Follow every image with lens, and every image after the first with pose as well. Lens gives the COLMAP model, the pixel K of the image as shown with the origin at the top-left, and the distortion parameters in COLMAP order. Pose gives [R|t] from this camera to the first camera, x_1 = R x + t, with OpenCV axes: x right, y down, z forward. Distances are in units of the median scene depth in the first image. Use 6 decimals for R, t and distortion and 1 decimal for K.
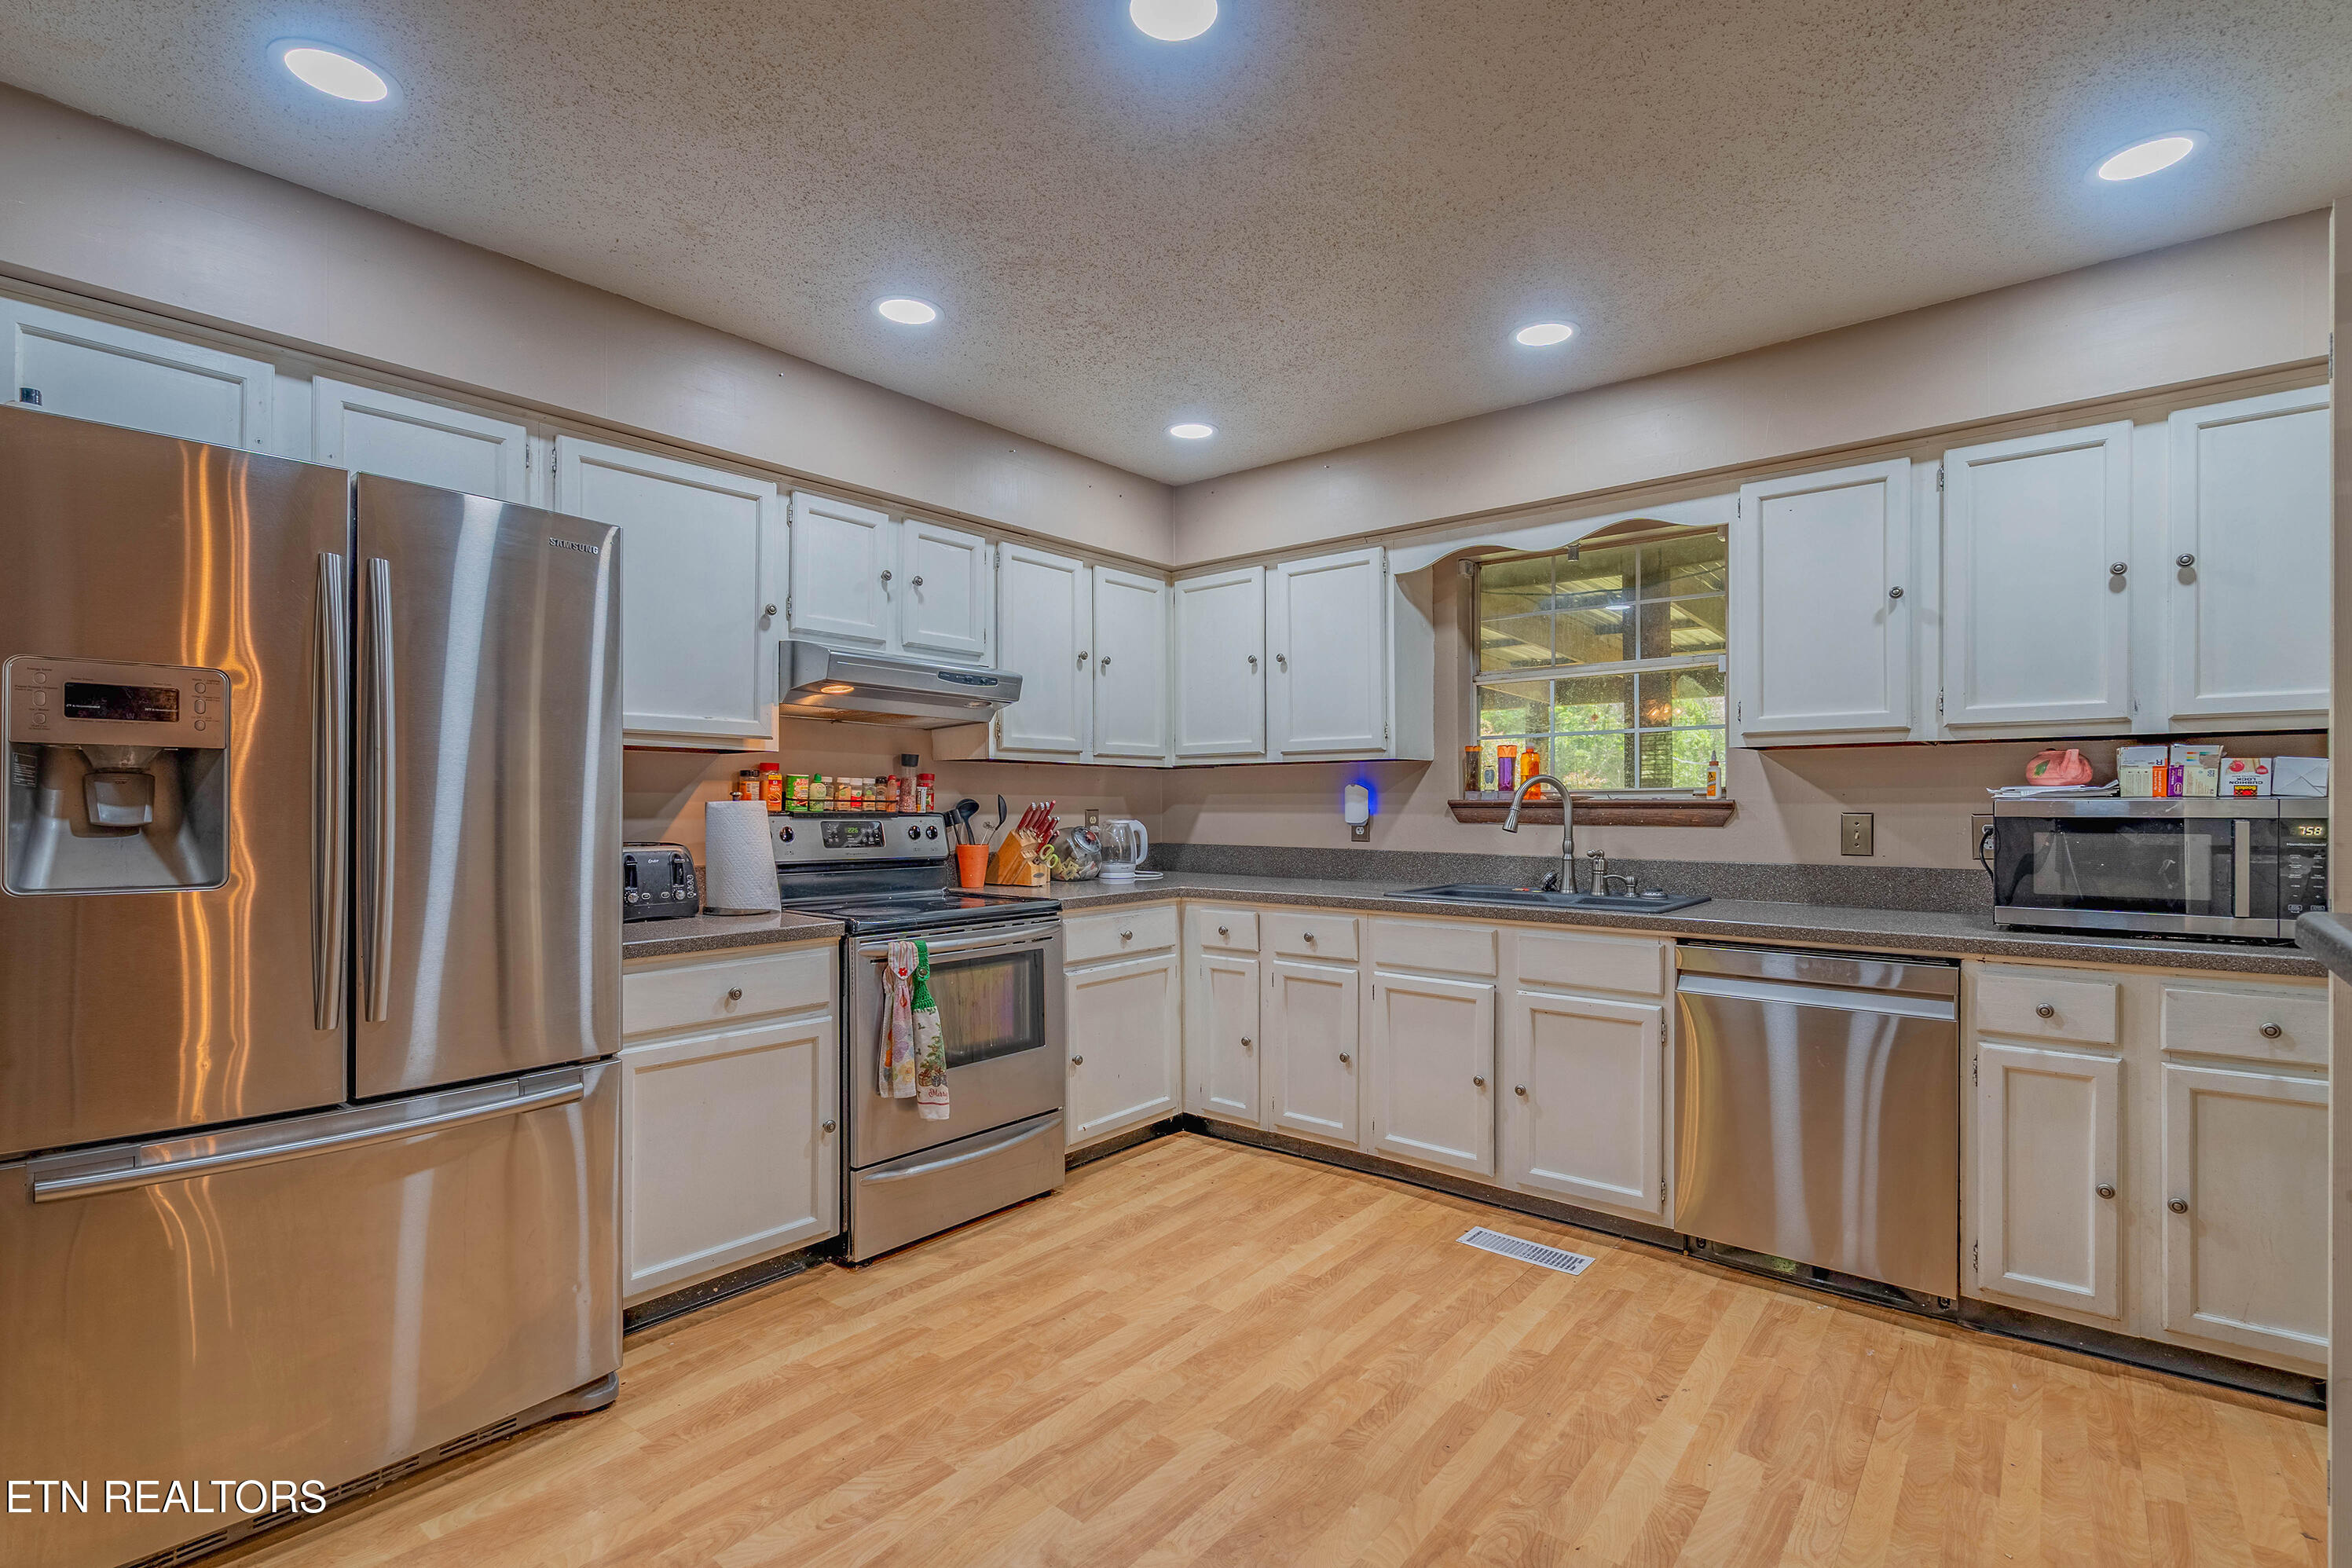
lens RADIAL K [[1088.8, 0, 1189.9], [0, 1088.8, 802.4], [0, 0, 1]] dist [0.000118, 0.000004]
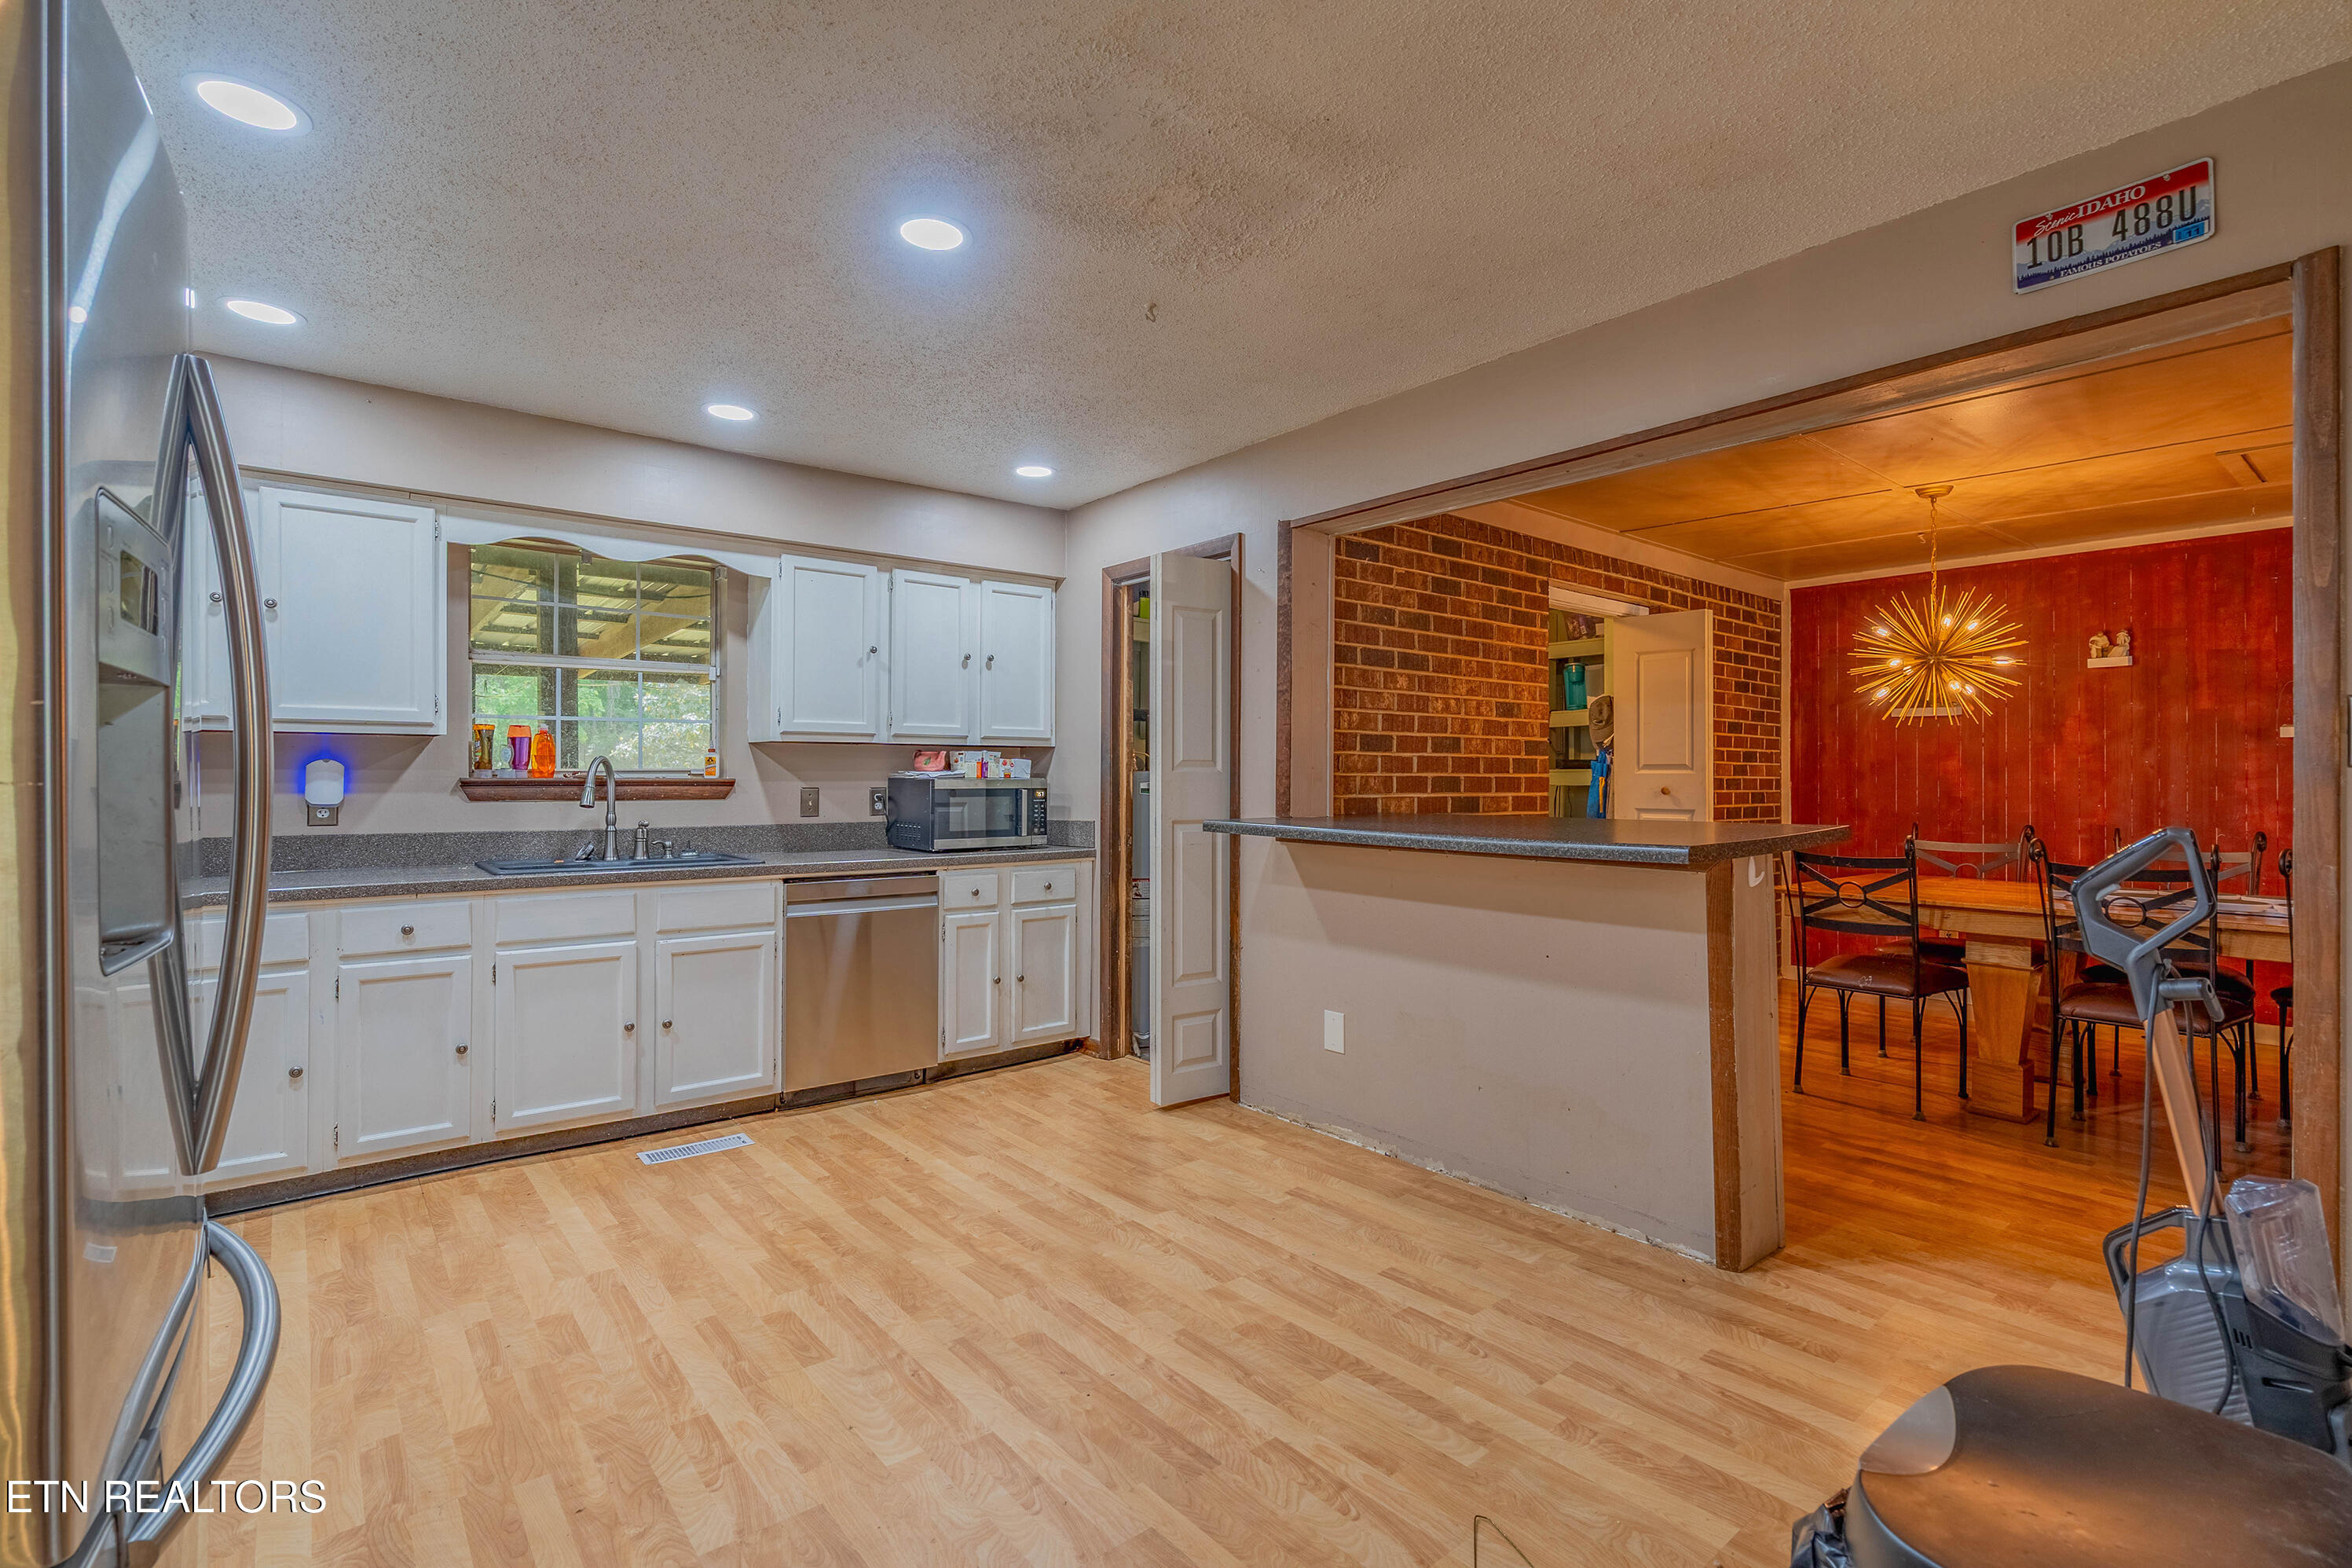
lens RADIAL K [[1088.8, 0, 1199.1], [0, 1088.8, 772.5], [0, 0, 1]] dist [0.000118, 0.000004]
pose [[0.177991, 0.006943, 0.984008, -0.815352], [-0.000976, 0.999976, -0.006879, -0.001579], [-0.984032, 0.000264, 0.177994, 0.237082]]
